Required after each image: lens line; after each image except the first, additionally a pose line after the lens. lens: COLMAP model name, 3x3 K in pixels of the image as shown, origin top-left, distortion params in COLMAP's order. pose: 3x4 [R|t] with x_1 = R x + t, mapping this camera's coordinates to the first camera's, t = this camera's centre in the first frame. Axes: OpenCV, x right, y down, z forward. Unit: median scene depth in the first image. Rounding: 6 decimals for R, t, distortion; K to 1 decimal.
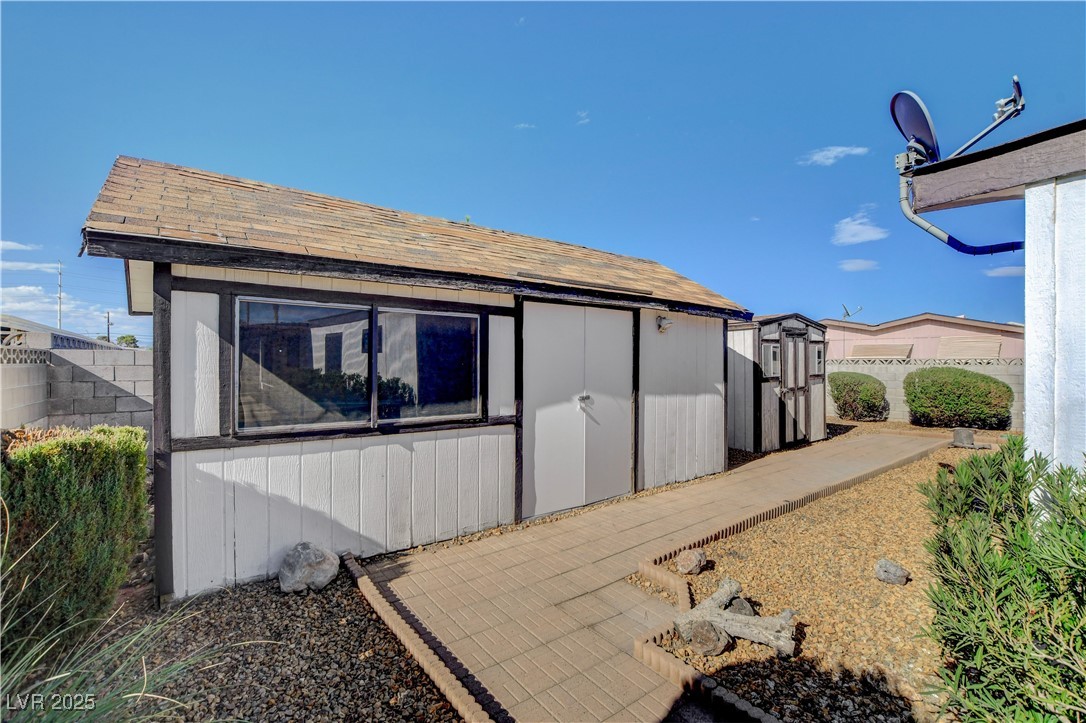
lens RADIAL K [[488.6, 0, 549.5], [0, 488.6, 362.6], [0, 0, 1]] dist [-0.032221, -0.000082]
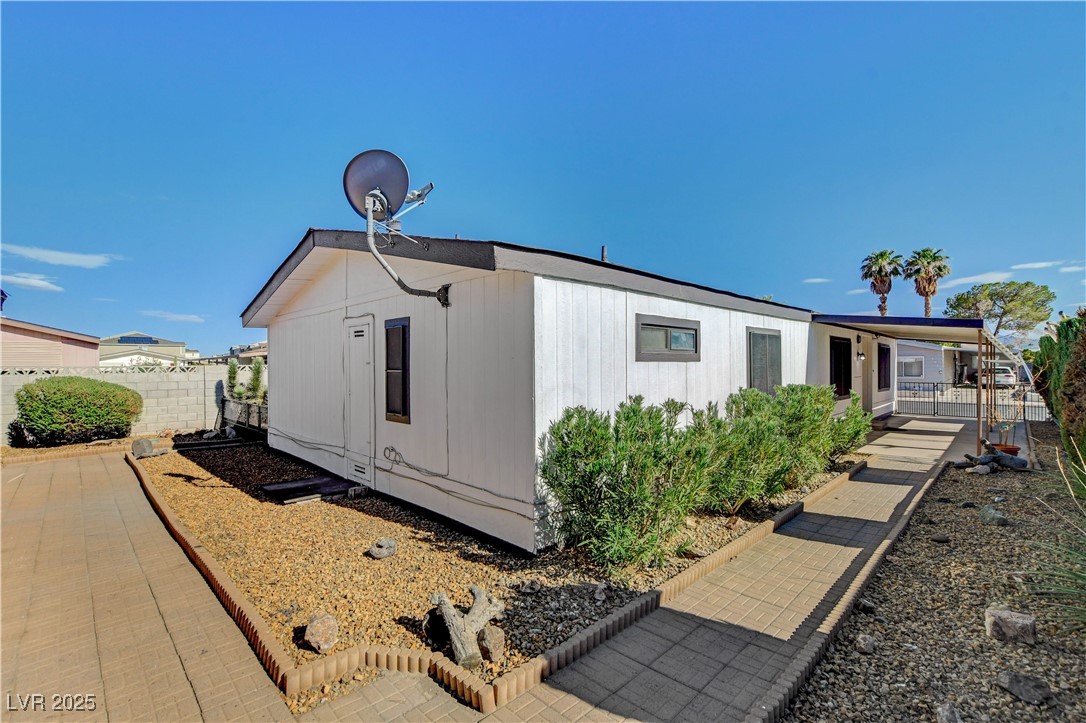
lens RADIAL K [[488.6, 0, 549.5], [0, 488.6, 362.6], [0, 0, 1]] dist [-0.032221, -0.000082]
pose [[-0.151271, 0.006348, 0.988472, -0.541516], [0.006067, 0.999967, -0.005493, -0.016228], [-0.988474, 0.005166, -0.151305, 0.749166]]
